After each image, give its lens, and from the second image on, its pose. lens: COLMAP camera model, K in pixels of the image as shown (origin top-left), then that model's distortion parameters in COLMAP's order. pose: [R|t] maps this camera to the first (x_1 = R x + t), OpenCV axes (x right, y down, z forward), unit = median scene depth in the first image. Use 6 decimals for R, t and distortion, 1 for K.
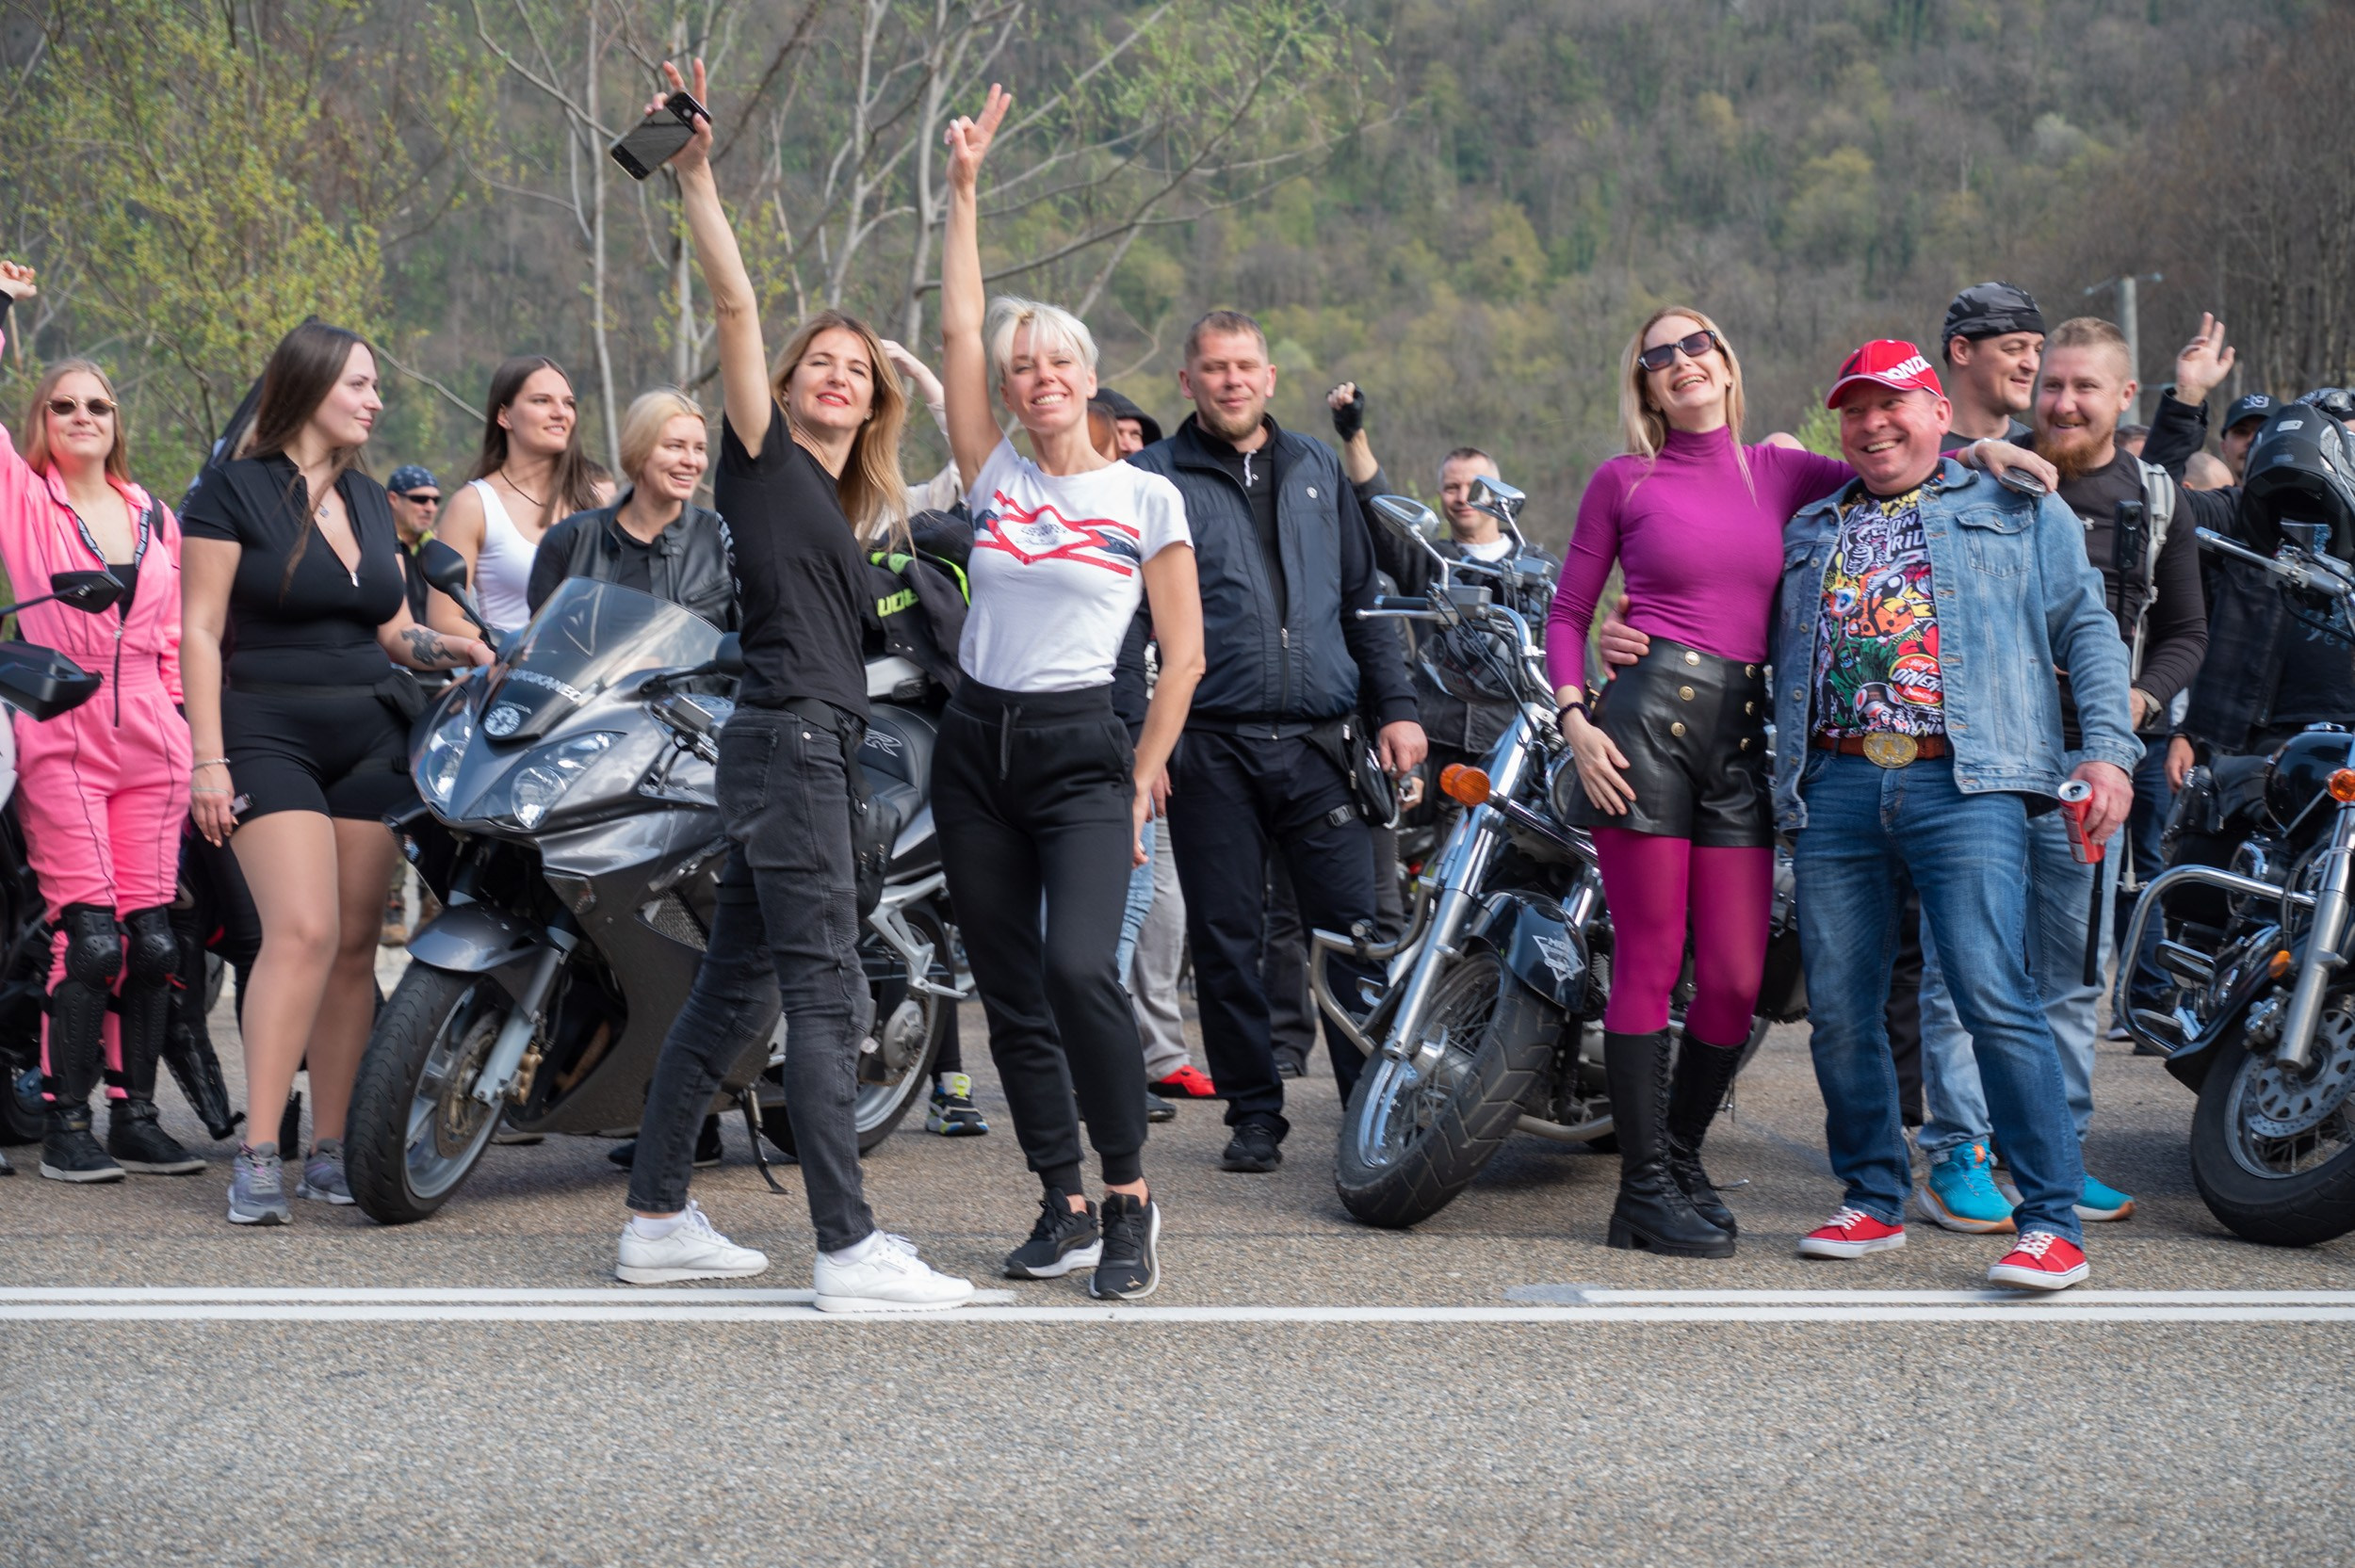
lens RADIAL K [[4775.9, 0, 1176.9], [0, 4775.9, 778.2], [0, 0, 1]] dist [0.058785, 0.000000]
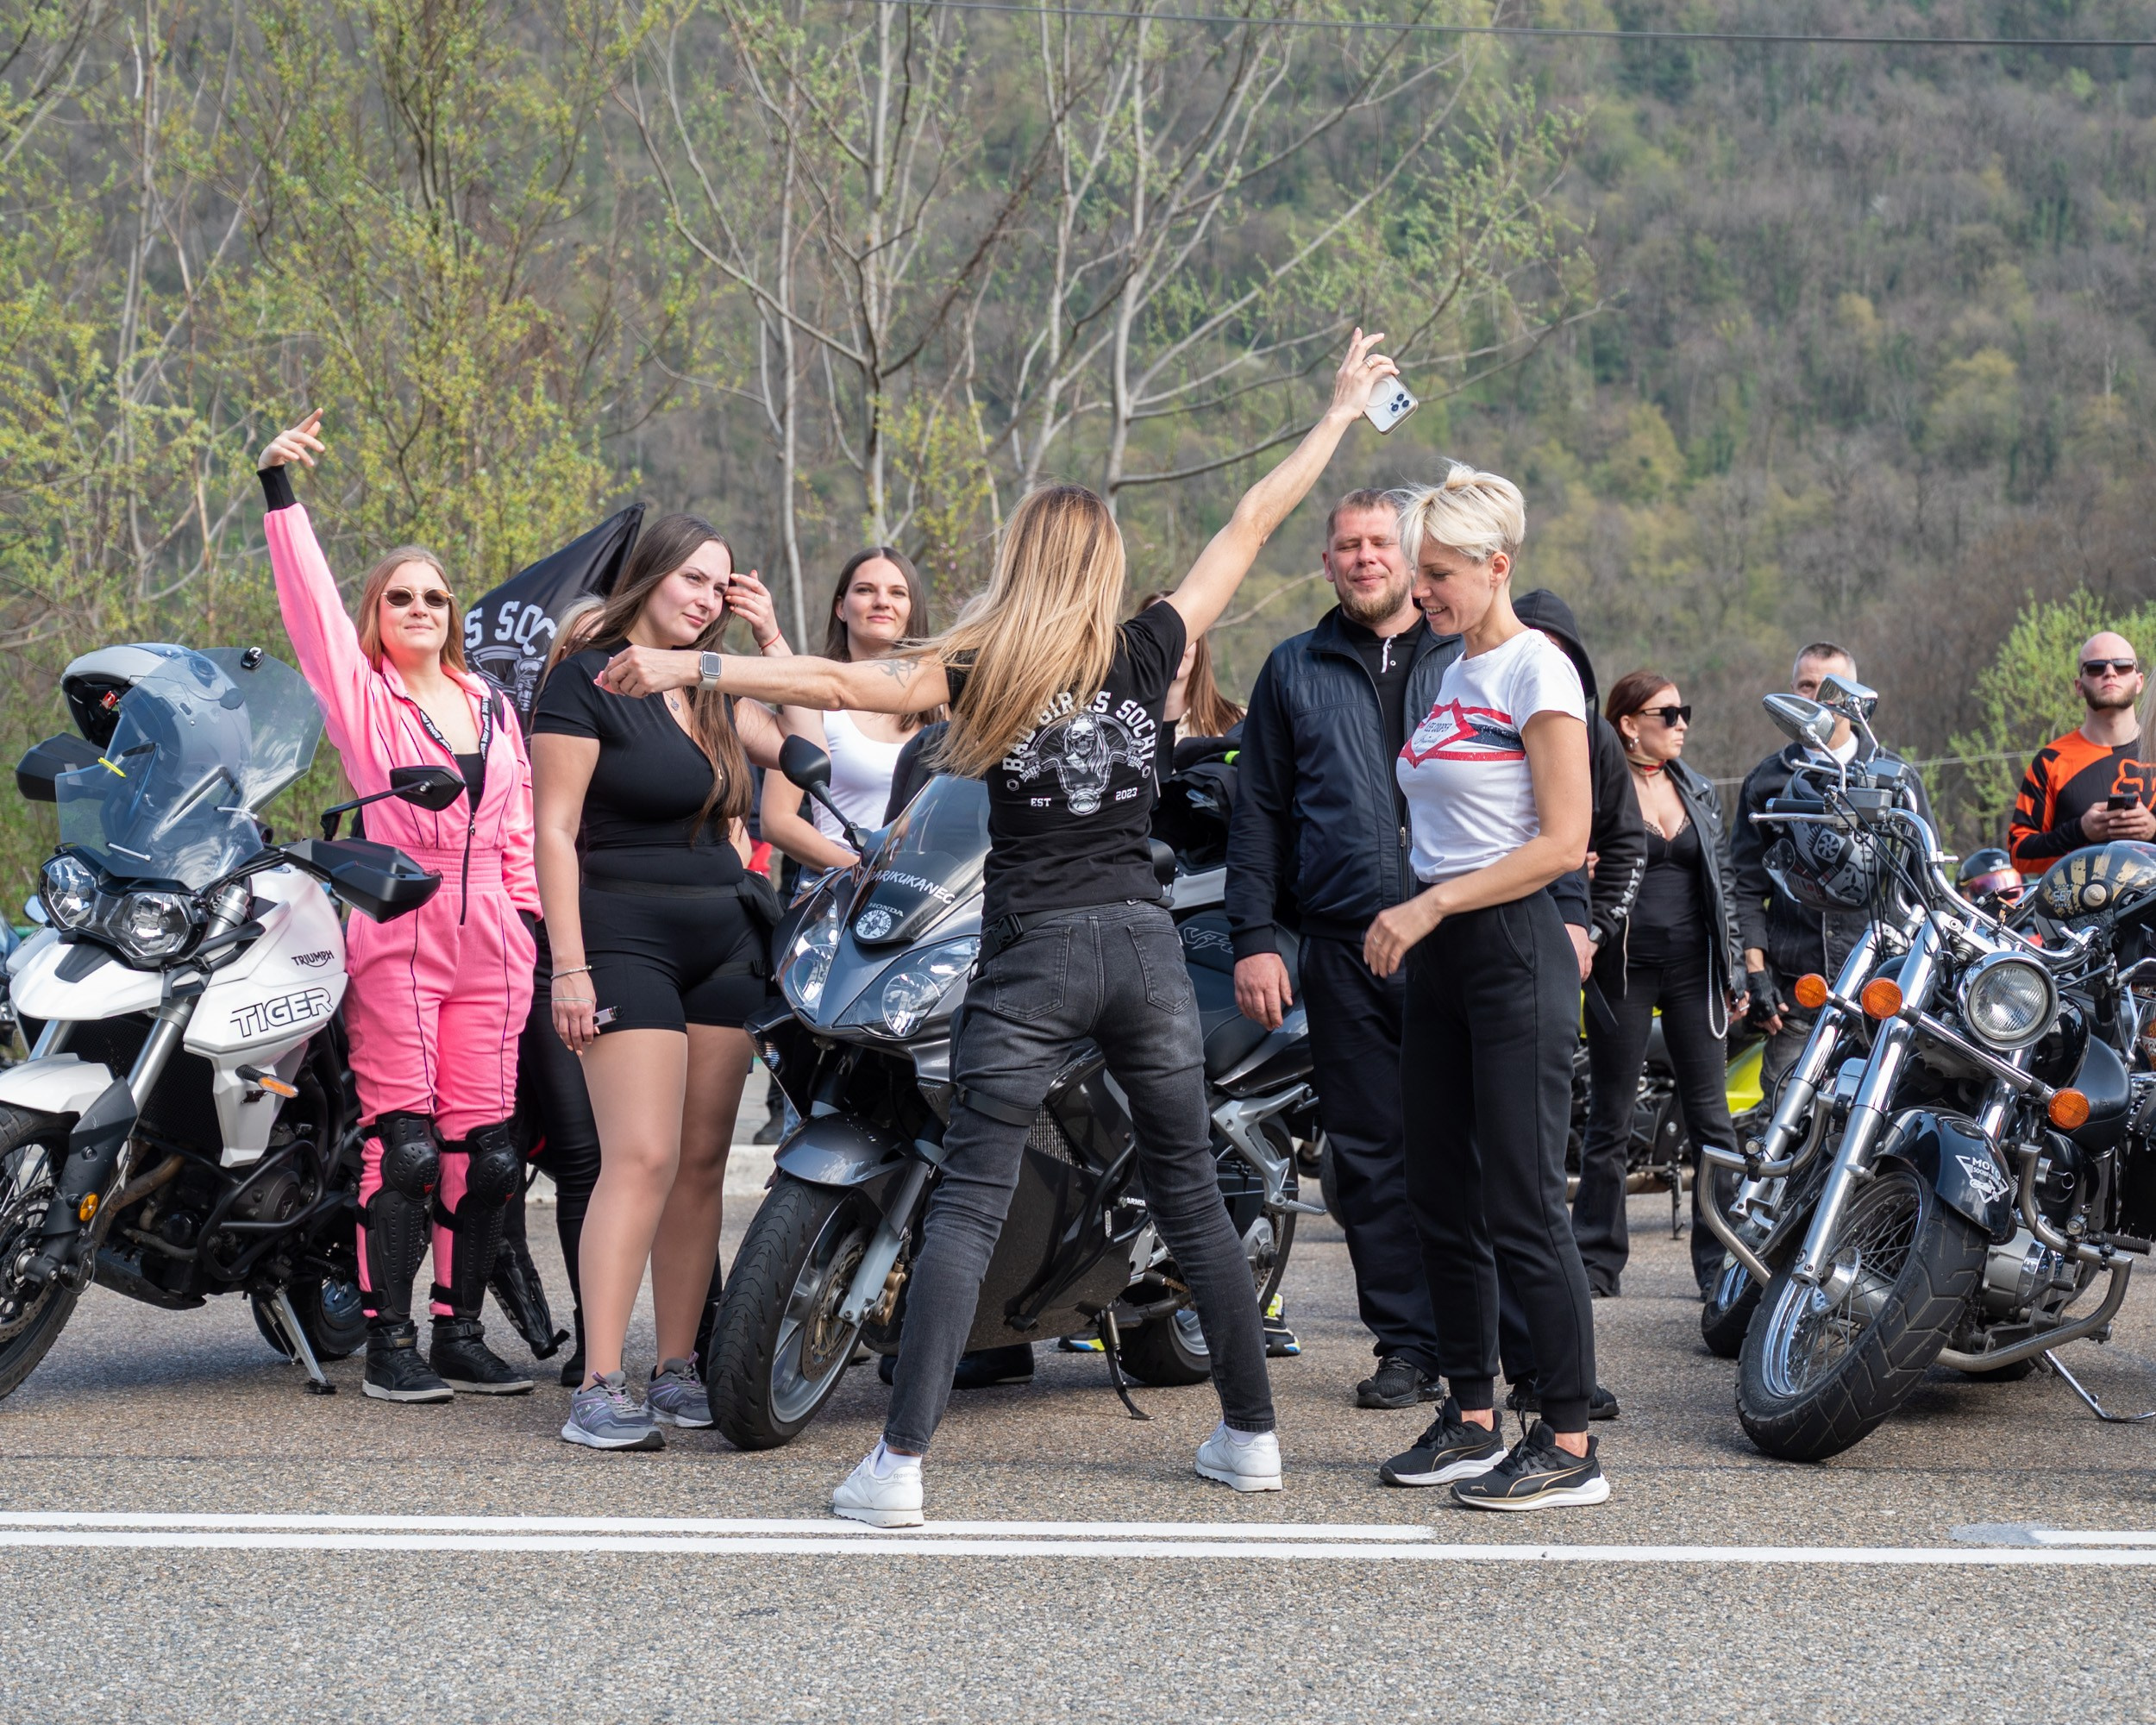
lens RADIAL K [[4734.3, 0, 1078.5], [0, 4734.3, 859.5], [0, 0, 1]] dist [0.040381, 0.000000]
pose [[0.999966, 0.005187, -0.006345, -0.091092], [-0.005348, 0.999657, -0.025628, -0.000800], [0.006210, 0.025661, 0.999651, 0.049549]]
